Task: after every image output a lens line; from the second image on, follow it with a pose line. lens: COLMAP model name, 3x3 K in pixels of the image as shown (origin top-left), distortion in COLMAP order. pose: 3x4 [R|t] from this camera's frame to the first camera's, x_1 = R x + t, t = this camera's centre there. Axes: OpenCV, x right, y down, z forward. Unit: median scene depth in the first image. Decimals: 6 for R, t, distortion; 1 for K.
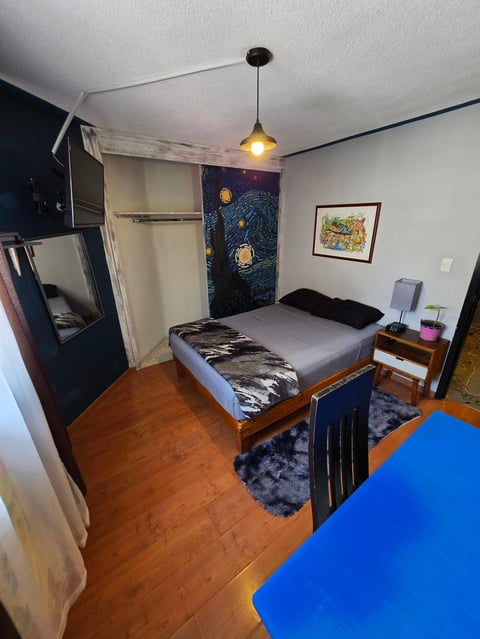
lens RADIAL K [[255.6, 0, 241.4], [0, 255.6, 321.2], [0, 0, 1]] dist [-0.003357, 0.000260]
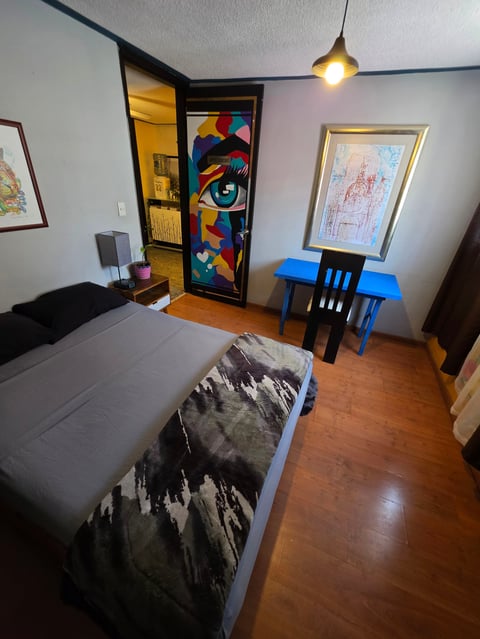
lens RADIAL K [[255.6, 0, 242.2], [0, 255.6, 318.6], [0, 0, 1]] dist [-0.003357, 0.000260]
pose [[-0.529046, -0.428073, 0.732710, -0.403327], [0.261366, 0.739268, 0.620621, -0.385403], [-0.807340, 0.519843, -0.279223, 1.056963]]
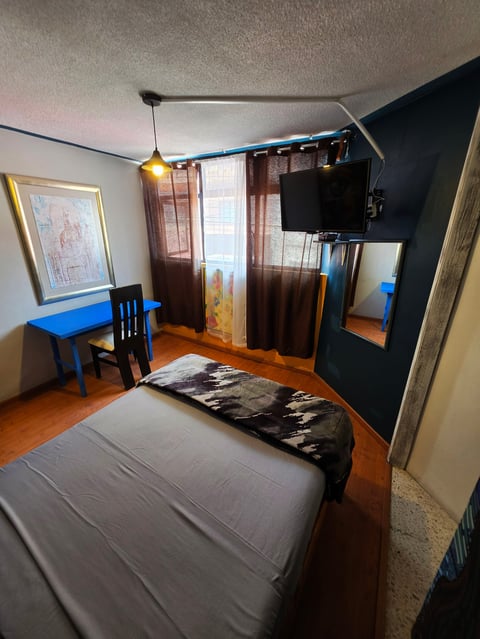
lens RADIAL K [[255.6, 0, 242.4], [0, 255.6, 317.3], [0, 0, 1]] dist [-0.003357, 0.000260]
pose [[-0.909950, 0.144185, -0.388847, 0.159051], [-0.149783, 0.760068, 0.632346, -0.556862], [0.386725, 0.633646, -0.670027, 1.383060]]
